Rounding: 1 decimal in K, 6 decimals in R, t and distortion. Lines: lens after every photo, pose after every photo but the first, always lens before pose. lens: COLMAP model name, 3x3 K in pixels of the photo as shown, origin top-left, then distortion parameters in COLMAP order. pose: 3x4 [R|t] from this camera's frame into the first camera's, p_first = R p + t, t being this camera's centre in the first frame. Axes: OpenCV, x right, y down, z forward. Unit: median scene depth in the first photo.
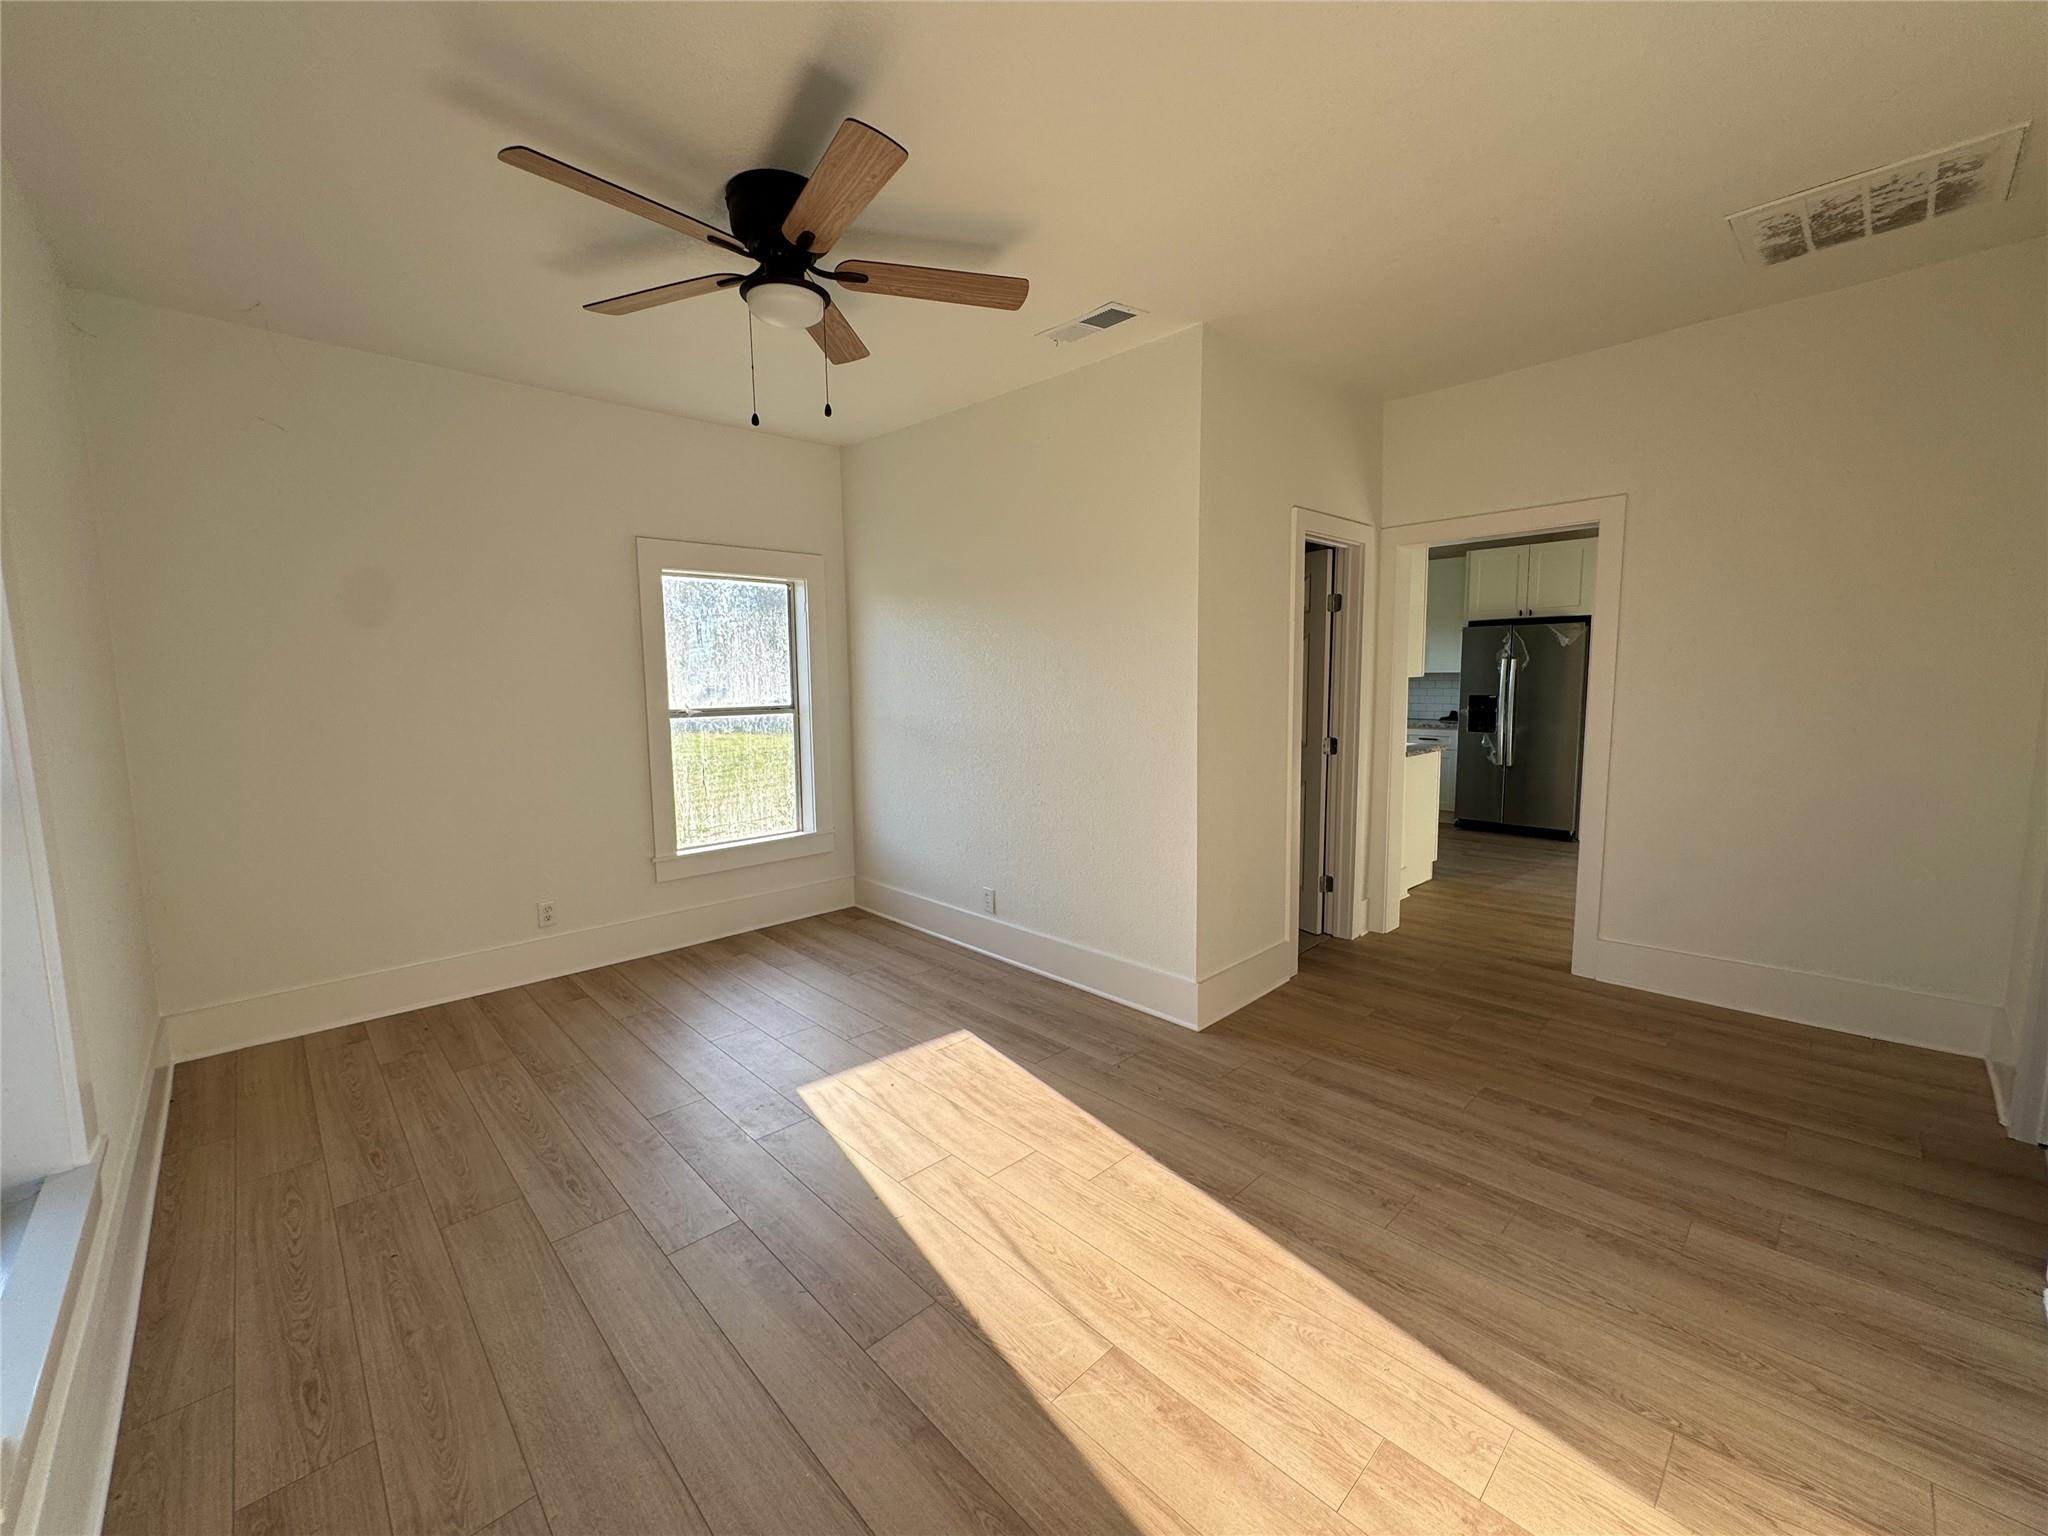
lens RADIAL K [[819.2, 0, 1027.4], [0, 819.2, 765.3], [0, 0, 1]] dist [-0.001113, 0.000279]
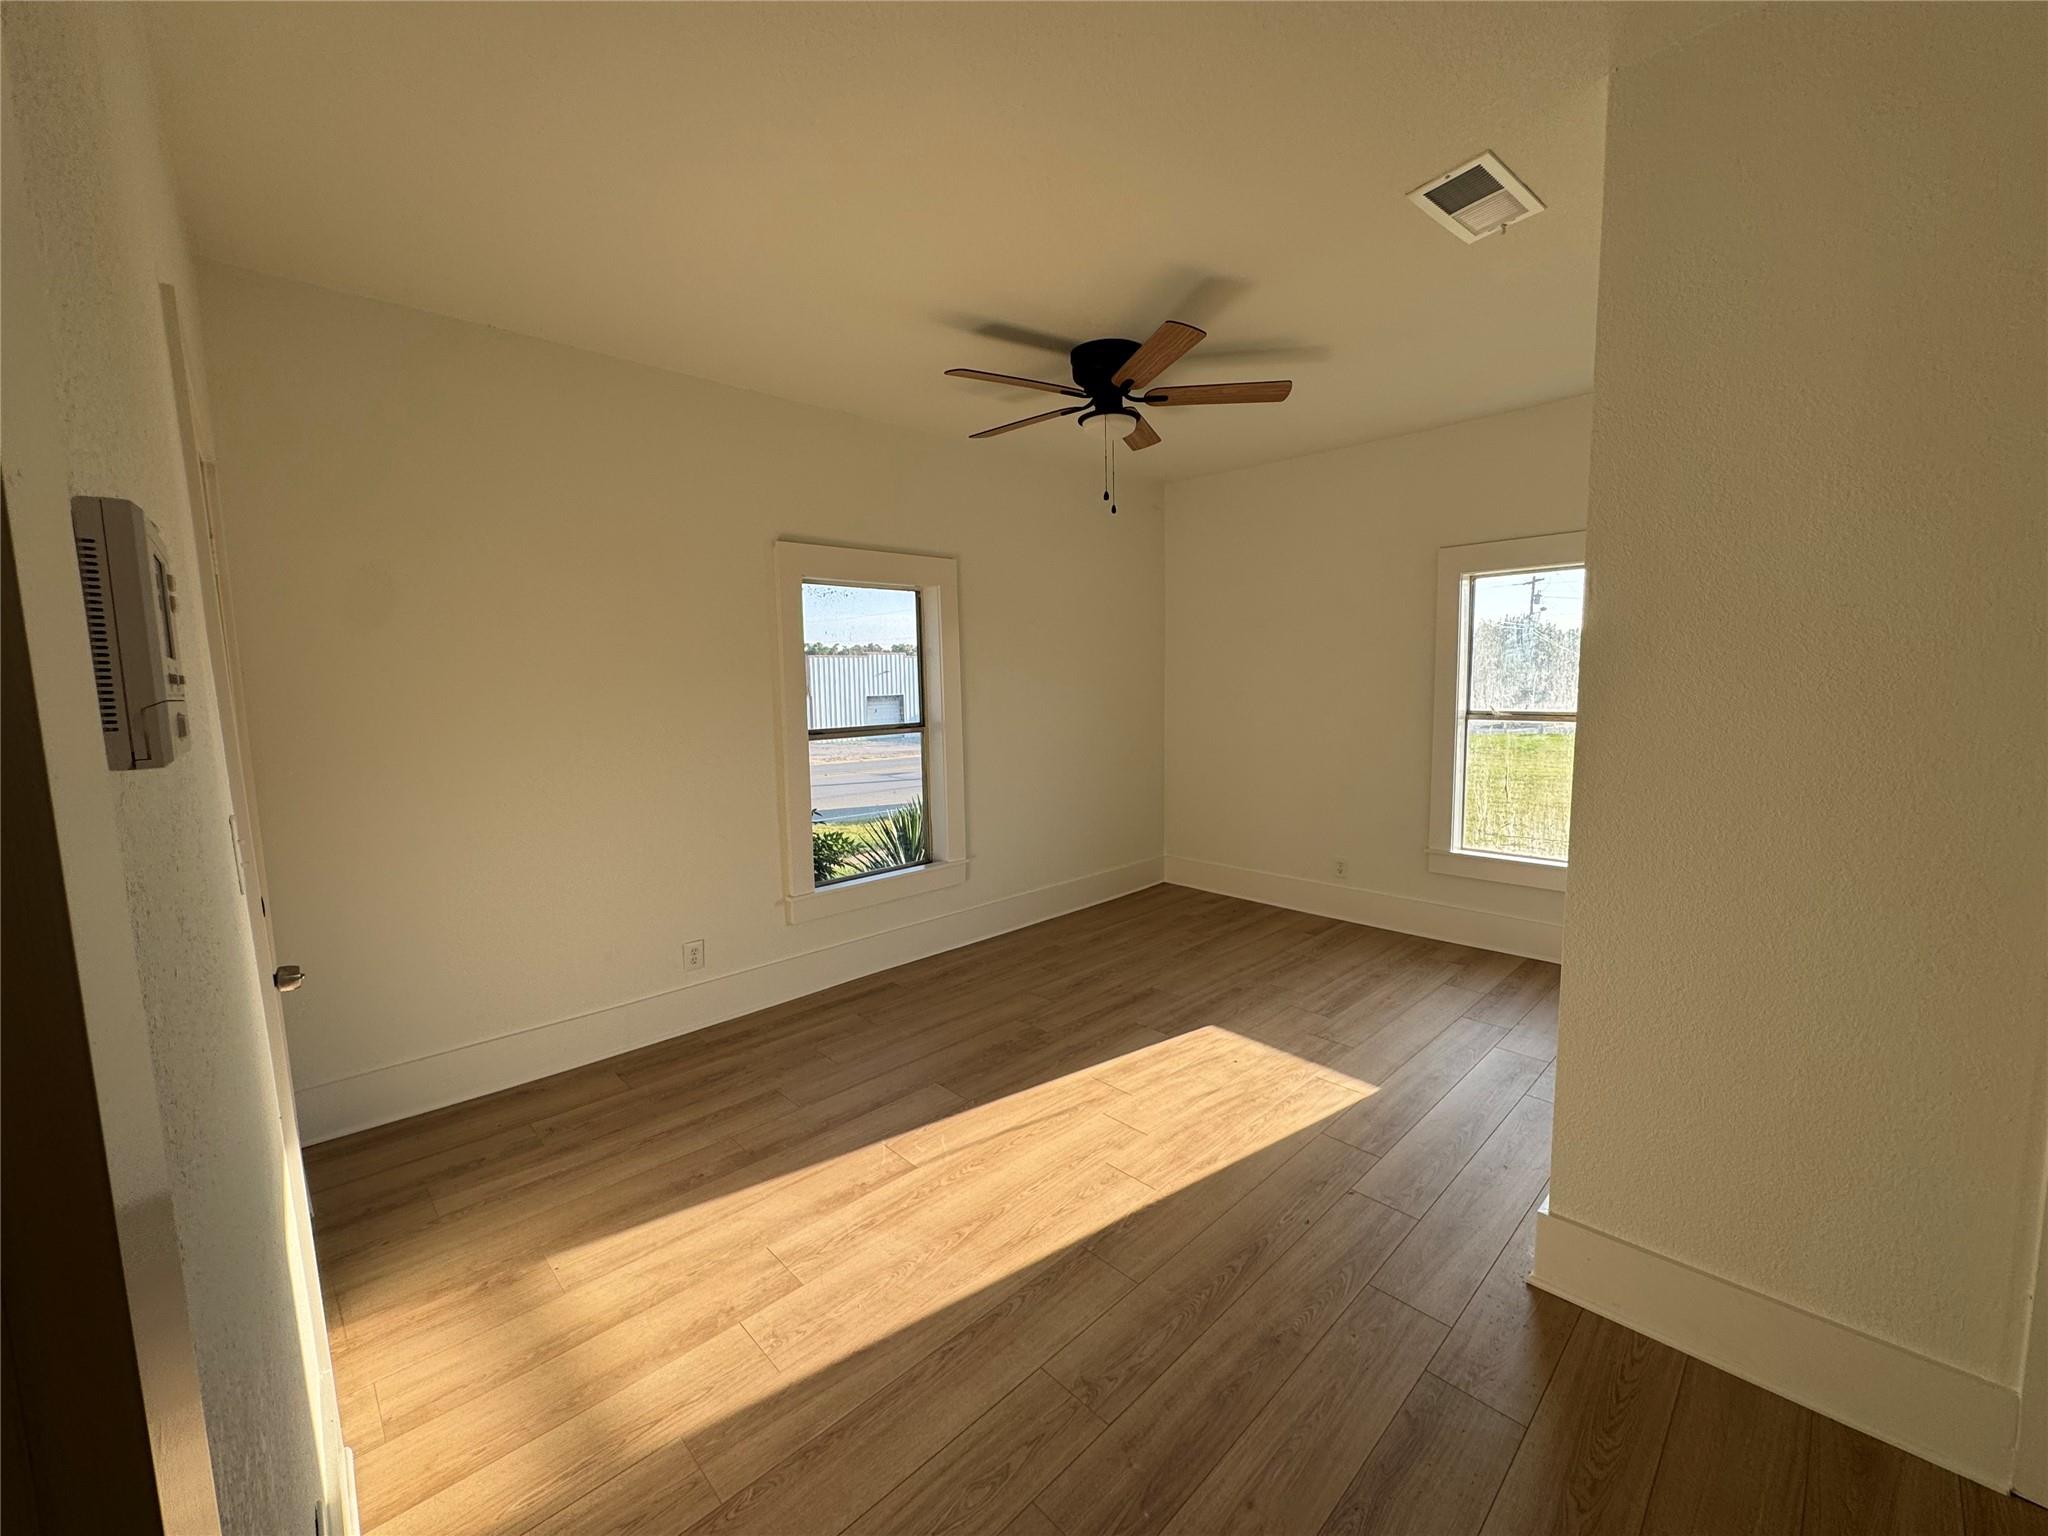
lens RADIAL K [[819.2, 0, 1027.4], [0, 819.2, 765.3], [0, 0, 1]] dist [-0.001113, 0.000279]
pose [[0.001084, 0.117113, -0.993118, 1.002913], [-0.093221, 0.988806, 0.116503, -0.117819], [0.995645, 0.092453, 0.011989, 0.770232]]
